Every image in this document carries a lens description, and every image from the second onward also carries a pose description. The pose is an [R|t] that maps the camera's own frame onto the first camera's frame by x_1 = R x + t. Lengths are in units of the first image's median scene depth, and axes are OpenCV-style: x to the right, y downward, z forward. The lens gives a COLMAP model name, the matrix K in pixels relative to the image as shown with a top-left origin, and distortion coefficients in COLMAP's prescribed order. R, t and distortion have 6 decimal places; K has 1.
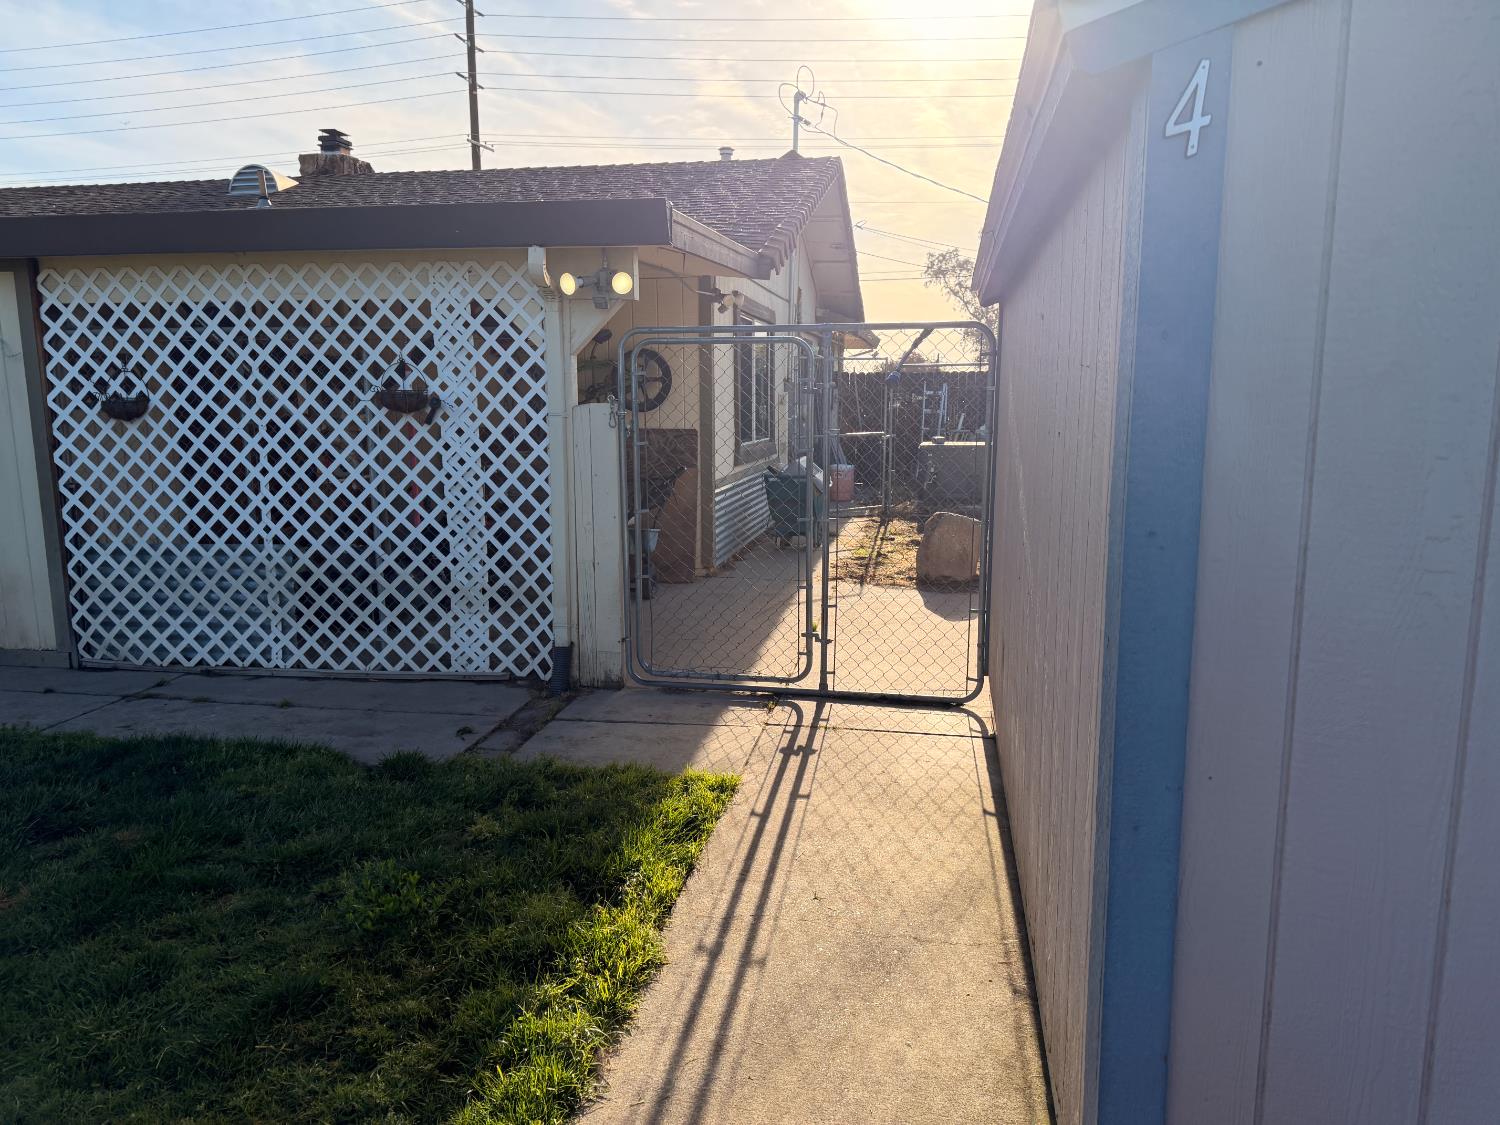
lens RADIAL K [[1053.8, 0, 743.1], [0, 1053.8, 565.0], [0, 0, 1]] dist [0.188977, -0.253910]
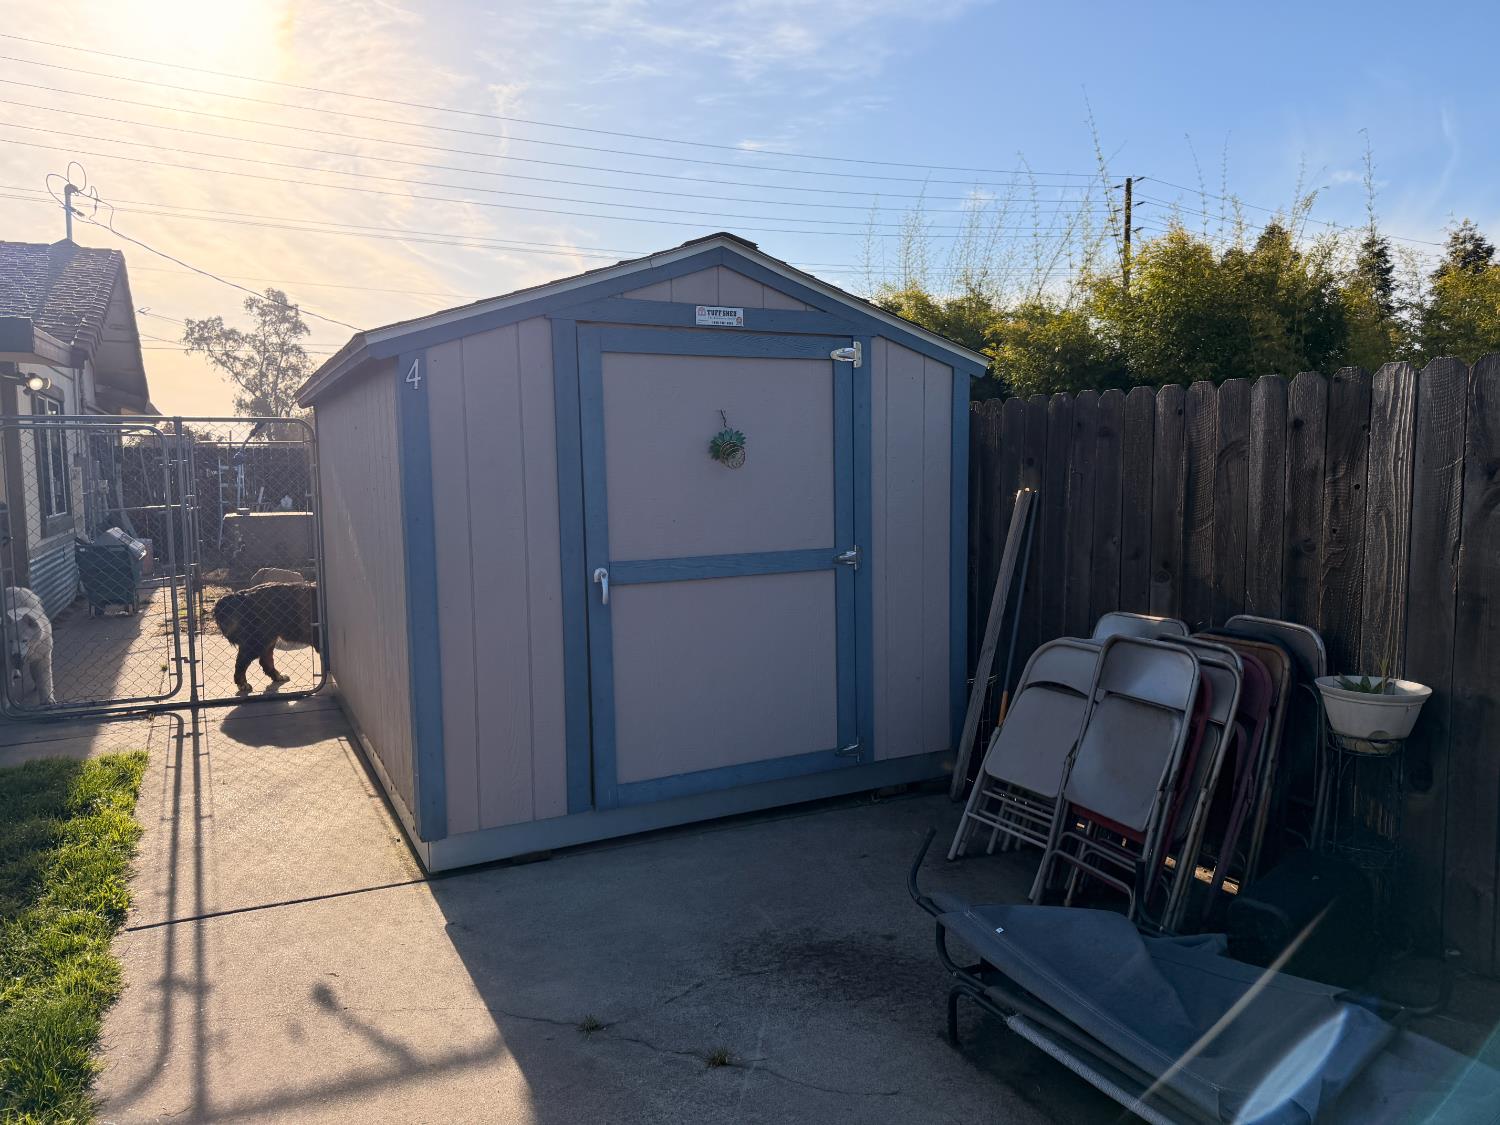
lens RADIAL K [[1053.8, 0, 743.1], [0, 1053.8, 565.0], [0, 0, 1]] dist [0.188977, -0.253910]
pose [[0.806158, -0.060881, 0.588560, -0.093951], [0.101664, 0.994152, -0.036415, 0.044142], [-0.582901, 0.089191, 0.807633, -0.279000]]
